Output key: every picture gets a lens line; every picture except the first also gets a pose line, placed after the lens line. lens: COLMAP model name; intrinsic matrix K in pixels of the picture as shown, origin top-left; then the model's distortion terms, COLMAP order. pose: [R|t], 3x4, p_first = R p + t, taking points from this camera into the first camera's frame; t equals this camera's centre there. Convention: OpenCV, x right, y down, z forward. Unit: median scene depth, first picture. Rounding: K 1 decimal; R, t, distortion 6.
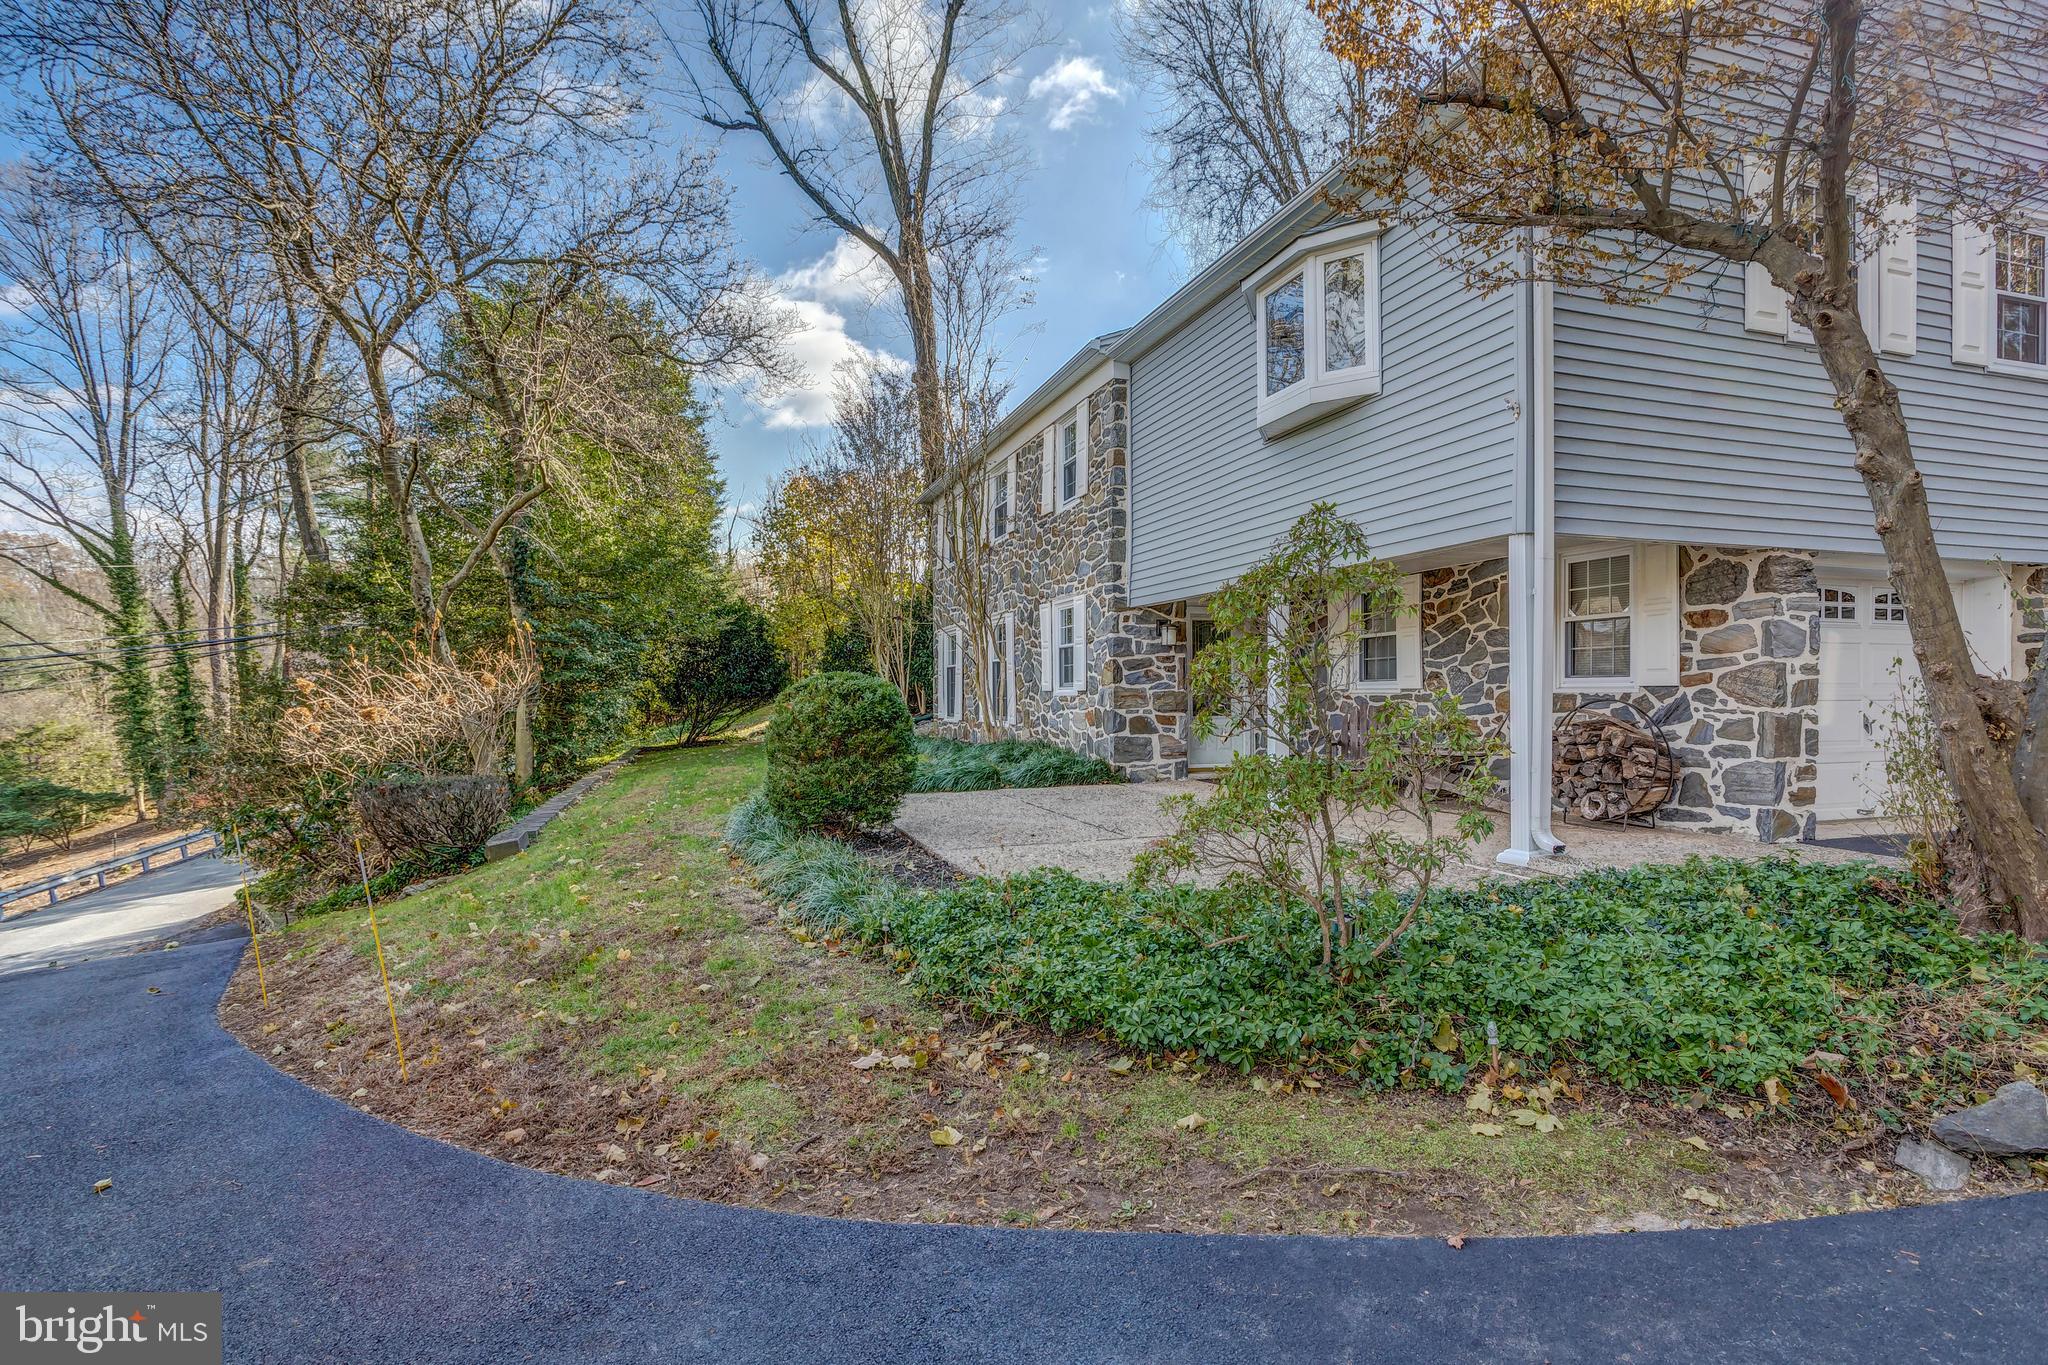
lens RADIAL K [[1035.8, 0, 1029.6], [0, 1035.8, 704.0], [0, 0, 1]] dist [-0.012206, 0.002568]
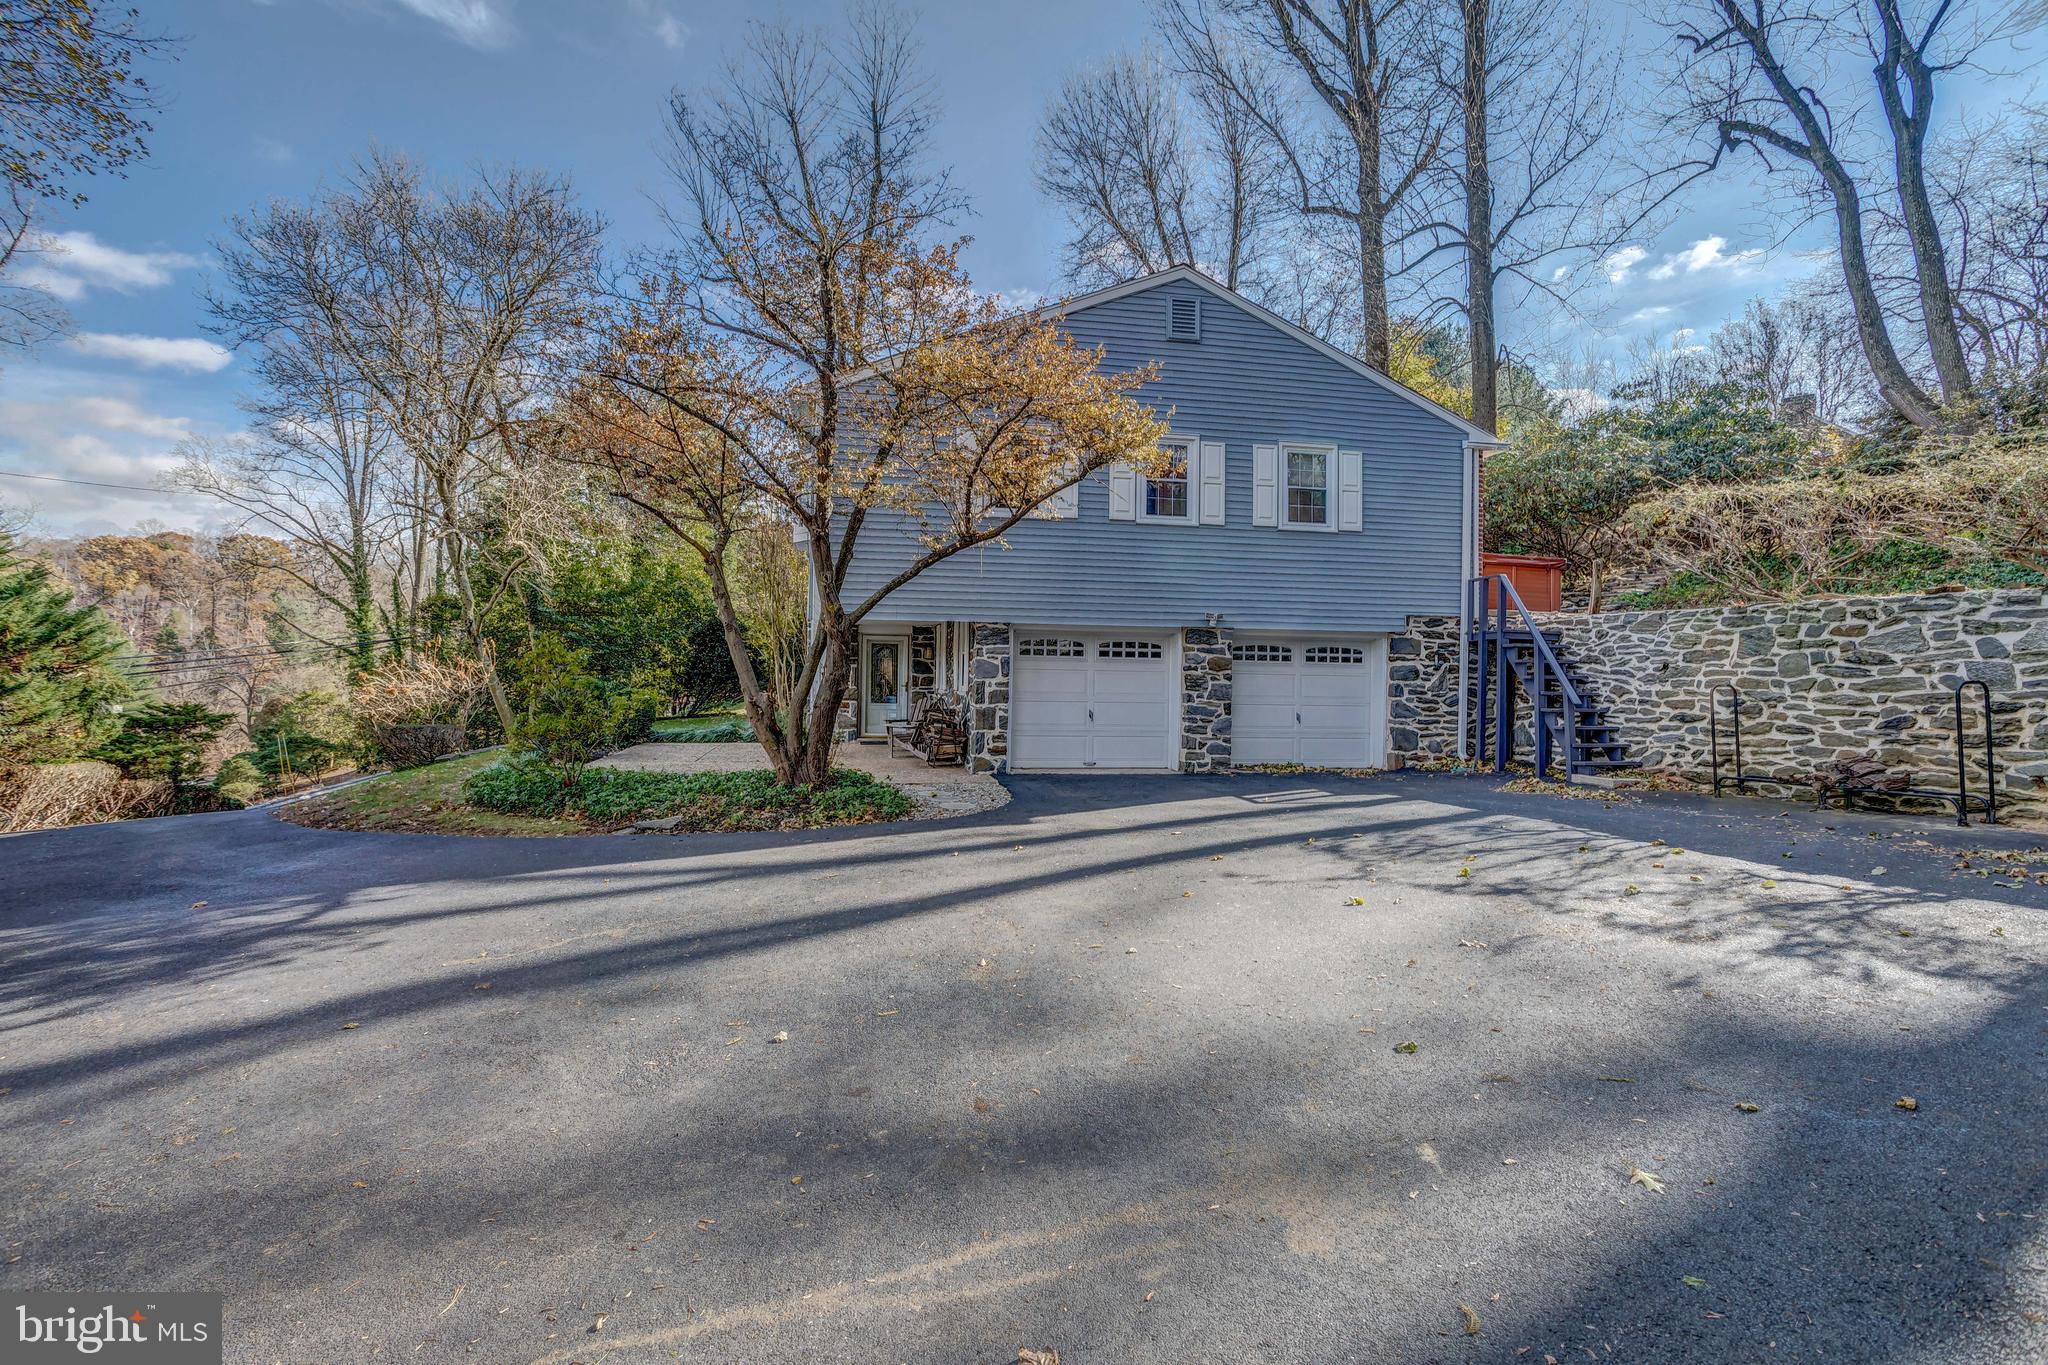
lens RADIAL K [[986.9, 0, 1034.5], [0, 986.9, 676.0], [0, 0, 1]] dist [-0.012773, 0.003586]
pose [[0.988571, 0.016703, -0.149825, 0.759085], [-0.018489, 0.999774, -0.010534, -0.021926], [0.149615, 0.013183, 0.988656, -0.564593]]
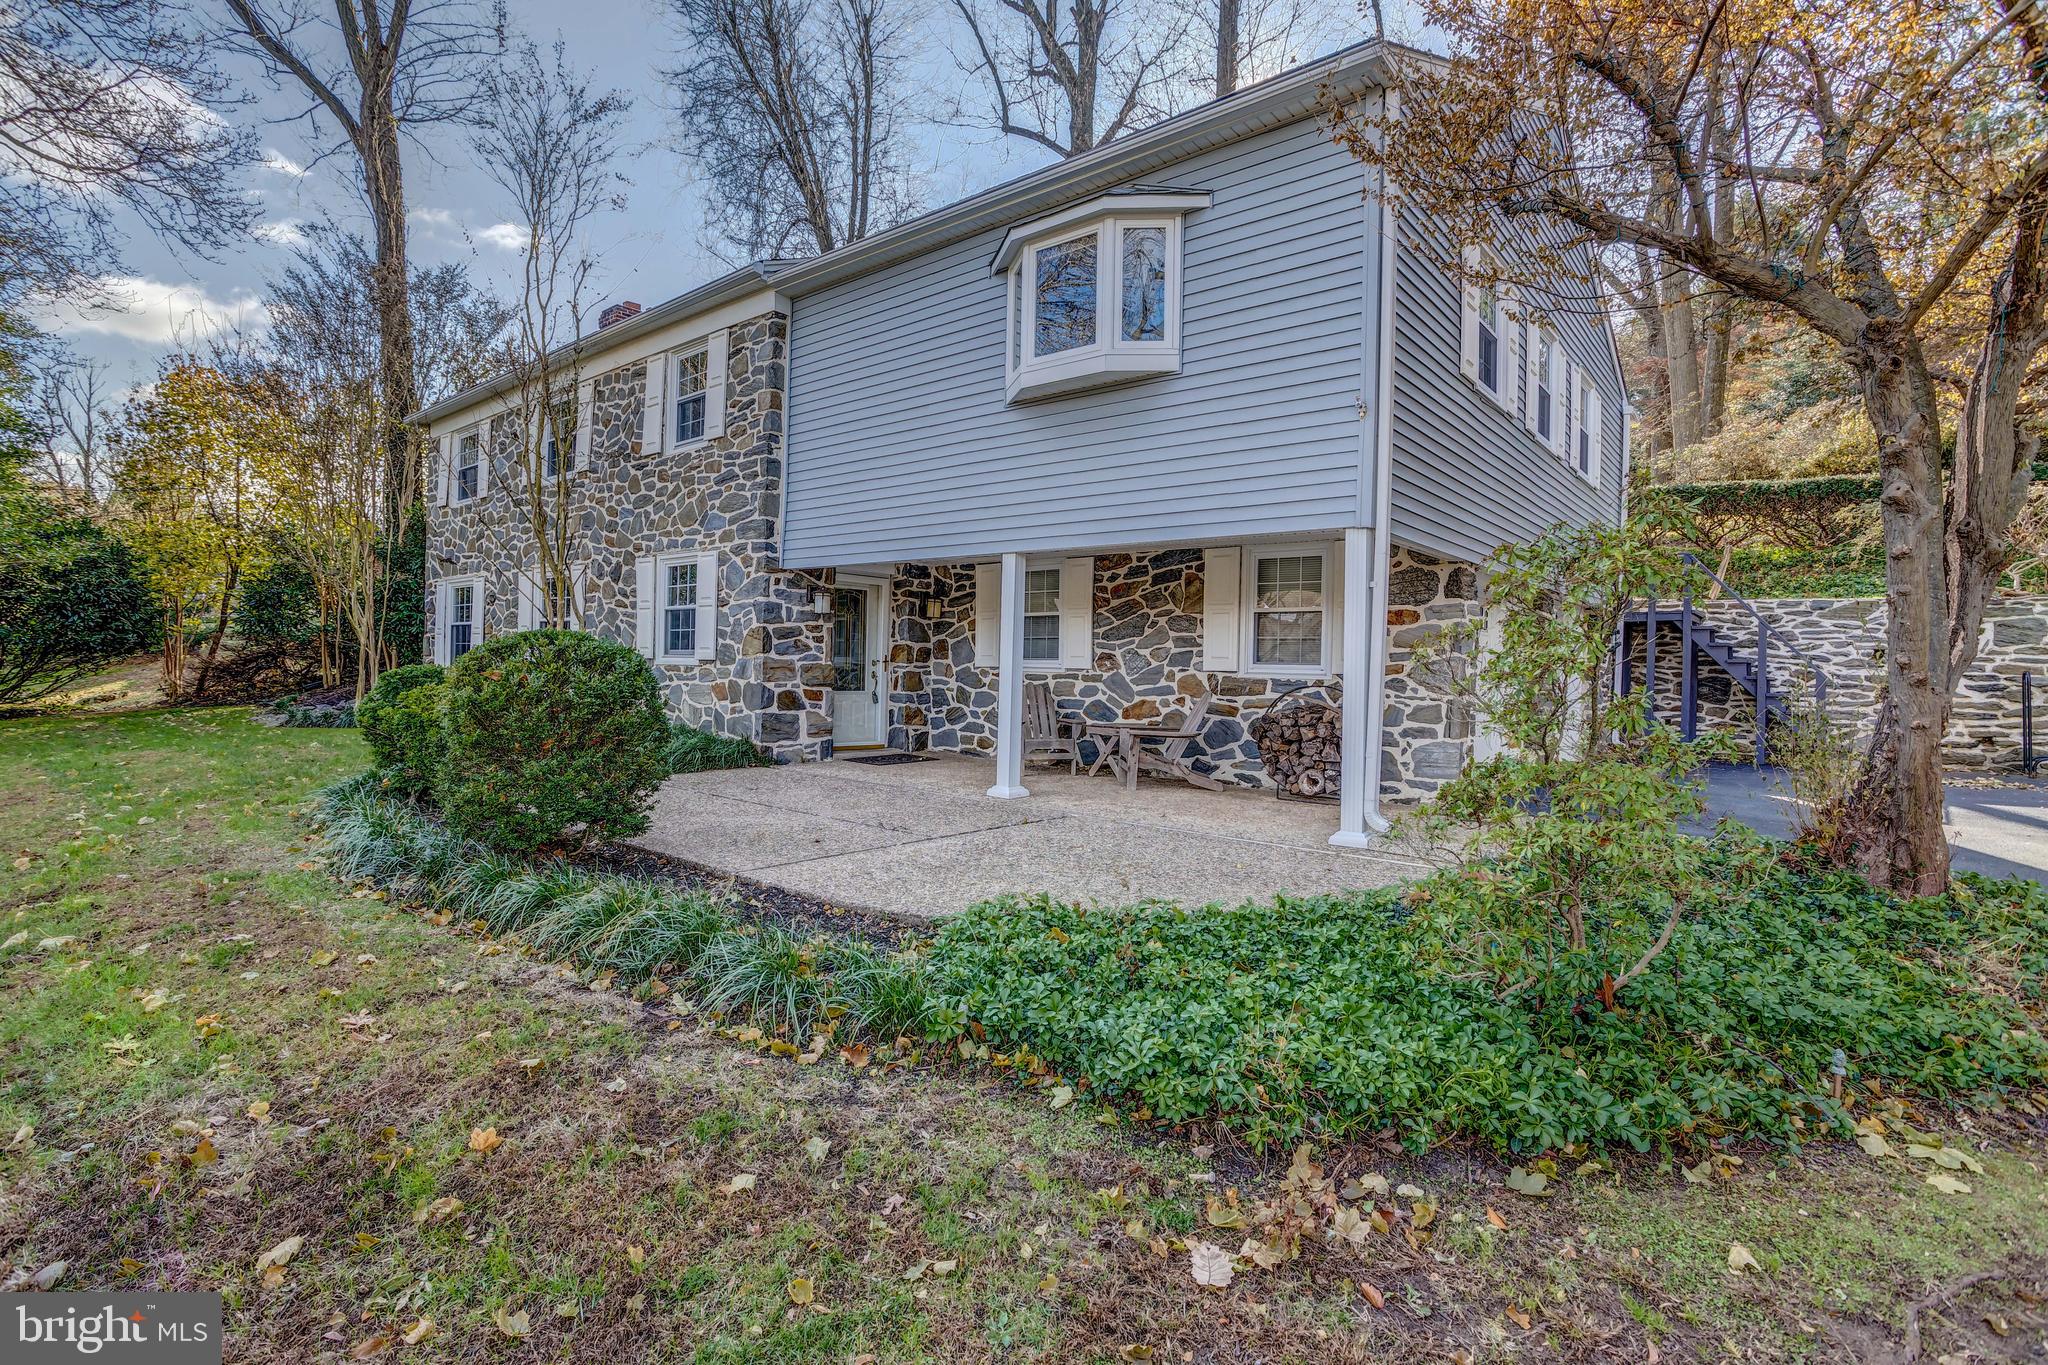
lens RADIAL K [[986.9, 0, 988.9], [0, 986.9, 672.8], [0, 0, 1]] dist [-0.012773, 0.003586]
pose [[0.862443, 0.022563, 0.505651, -0.201166], [-0.022341, 0.999729, -0.006505, -0.002353], [-0.505661, -0.005686, 0.862714, 0.193780]]
